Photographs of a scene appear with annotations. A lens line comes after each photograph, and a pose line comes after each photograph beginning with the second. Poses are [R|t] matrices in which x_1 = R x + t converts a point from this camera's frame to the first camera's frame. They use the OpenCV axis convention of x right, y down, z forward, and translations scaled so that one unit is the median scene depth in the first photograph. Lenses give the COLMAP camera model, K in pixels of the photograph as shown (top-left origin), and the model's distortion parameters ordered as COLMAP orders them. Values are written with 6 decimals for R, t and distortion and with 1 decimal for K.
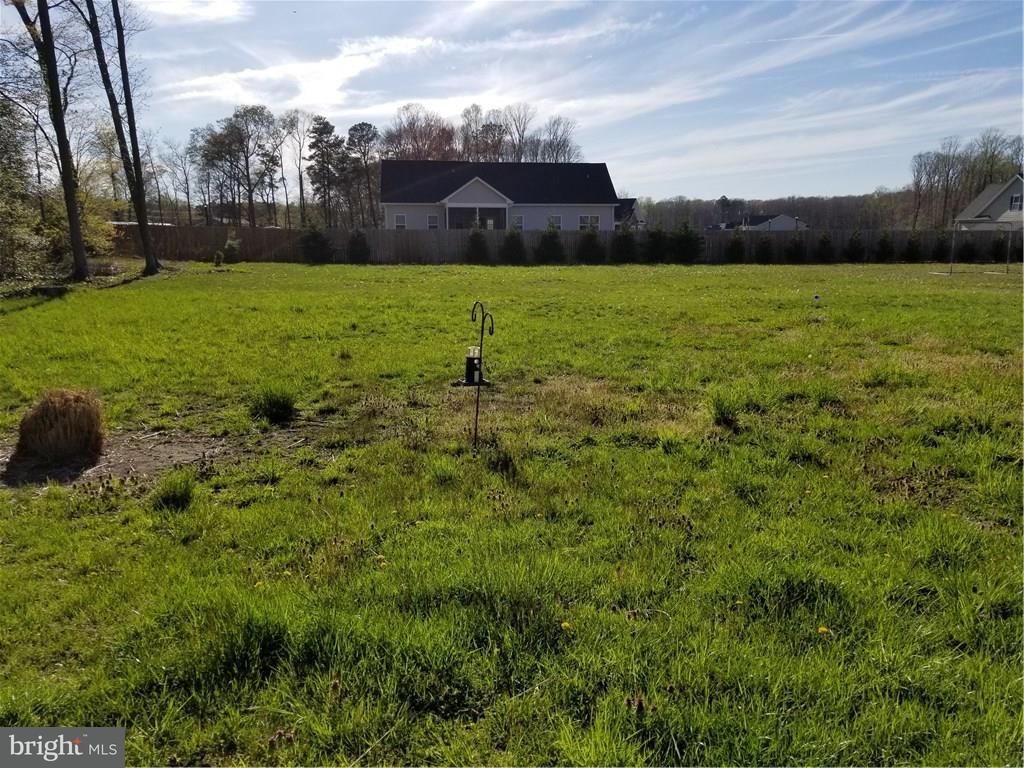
lens RADIAL K [[809.9, 0, 502.6], [0, 809.9, 390.1], [0, 0, 1]] dist [0.056915, -0.011503]
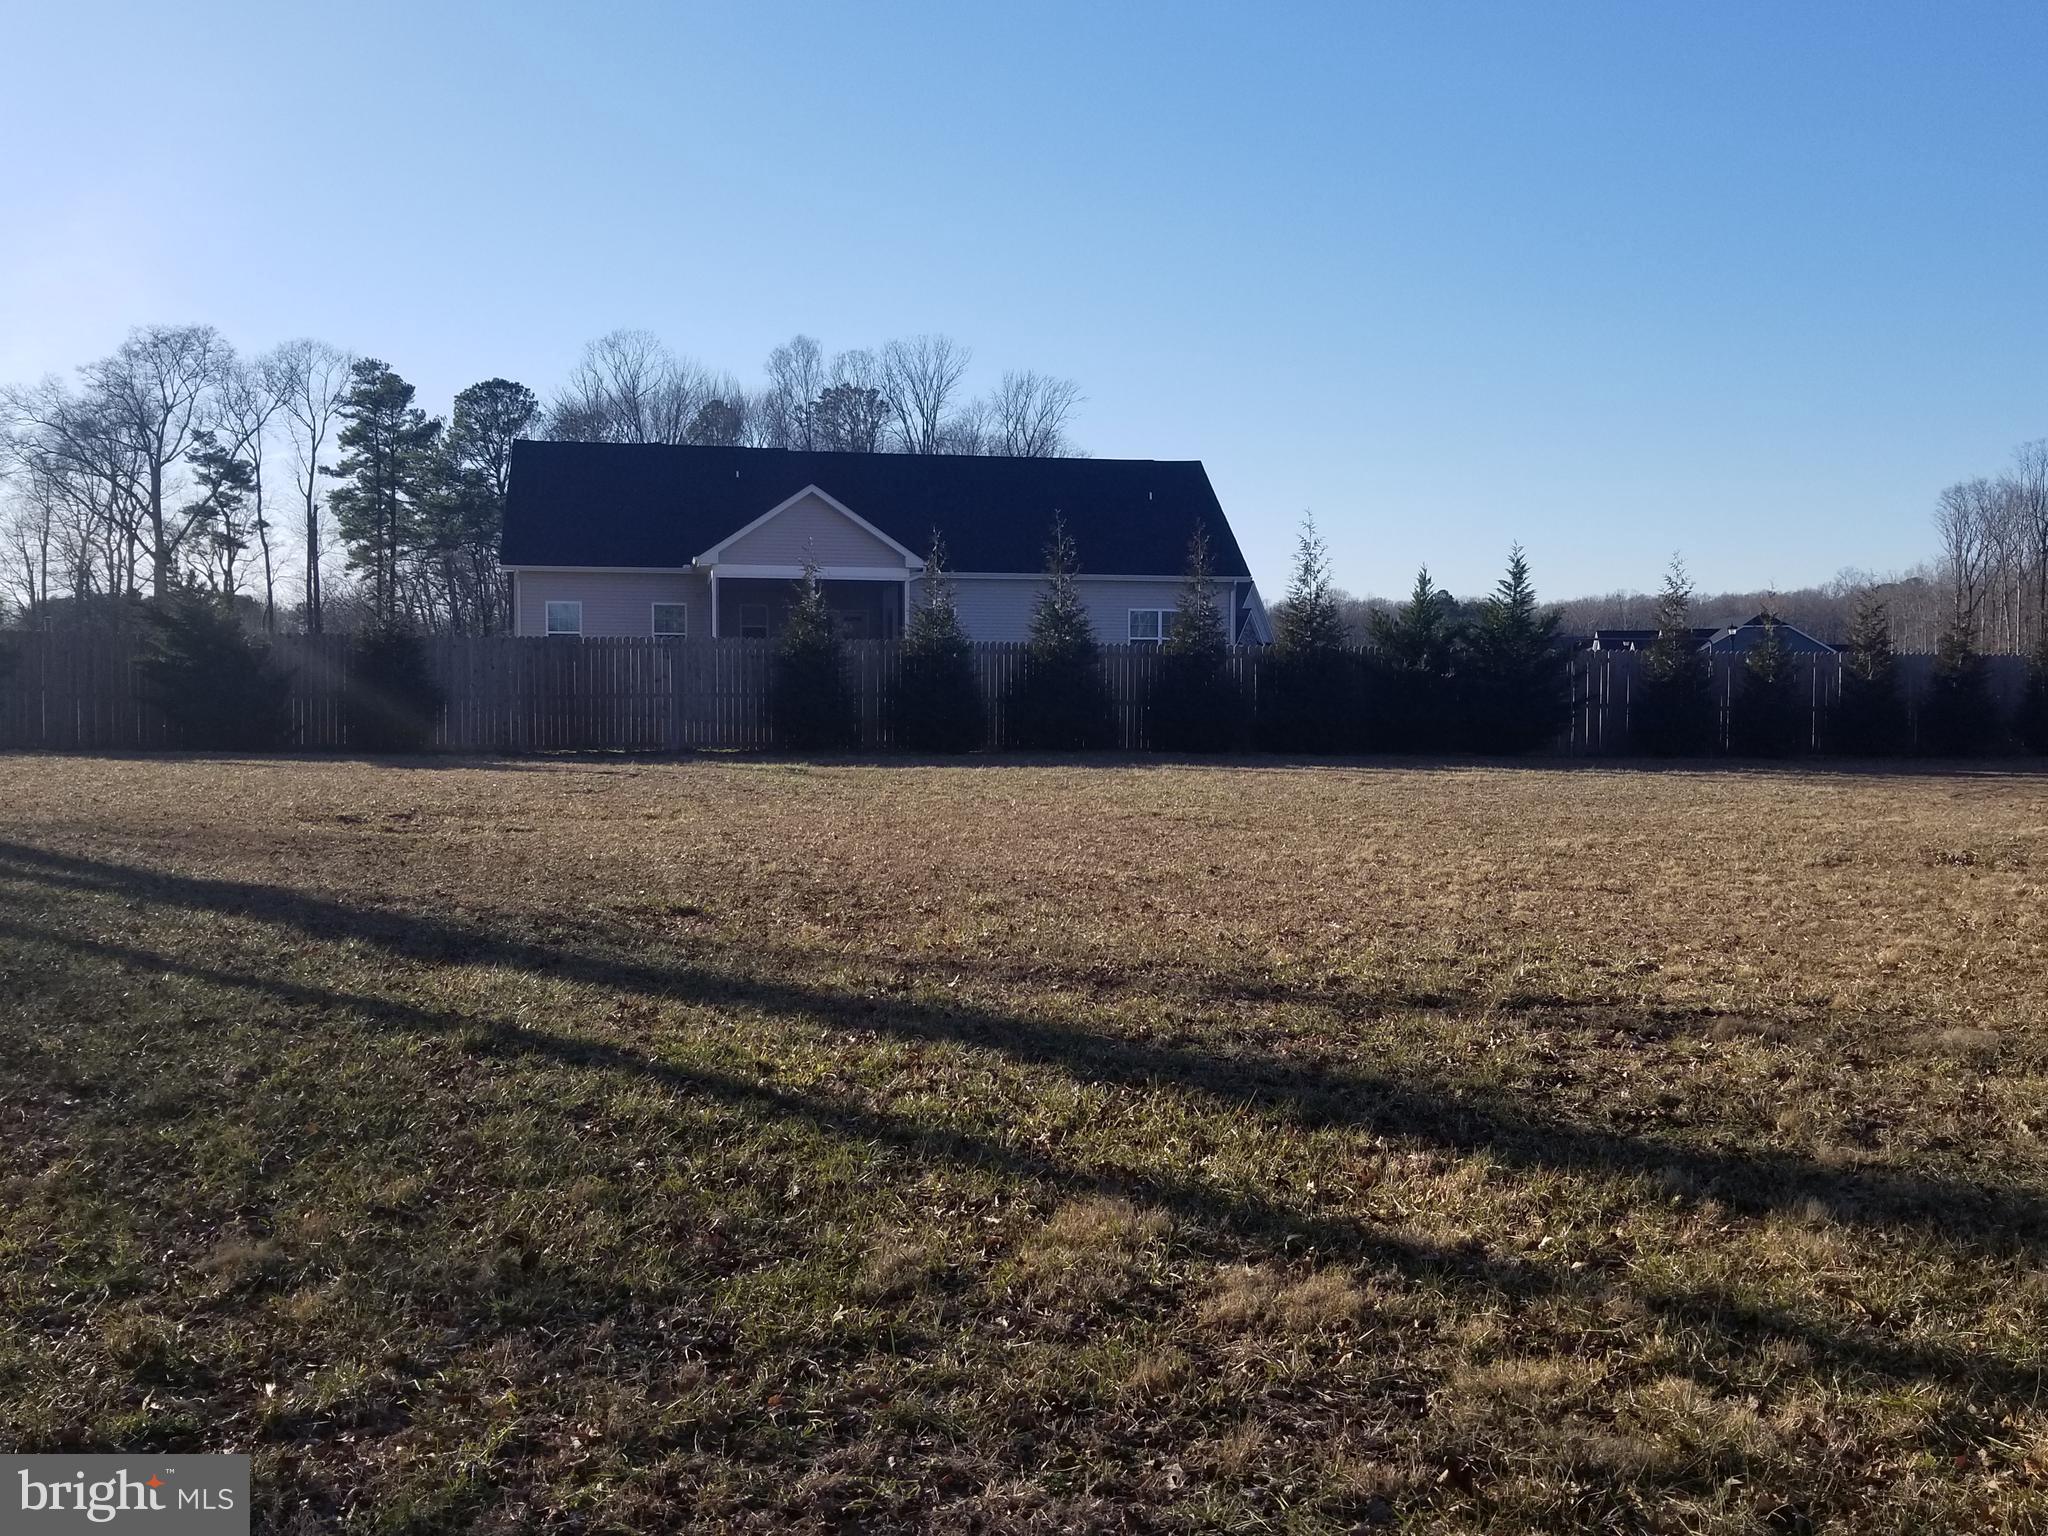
lens RADIAL K [[1690.7, 0, 1038.1], [0, 1690.7, 786.2], [0, 0, 1]] dist [0.094167, -0.145030]
pose [[0.994381, 0.001879, 0.105848, -0.009083], [0.012827, 0.990337, -0.138087, -0.036818], [-0.105084, 0.138669, 0.984748, 0.240875]]
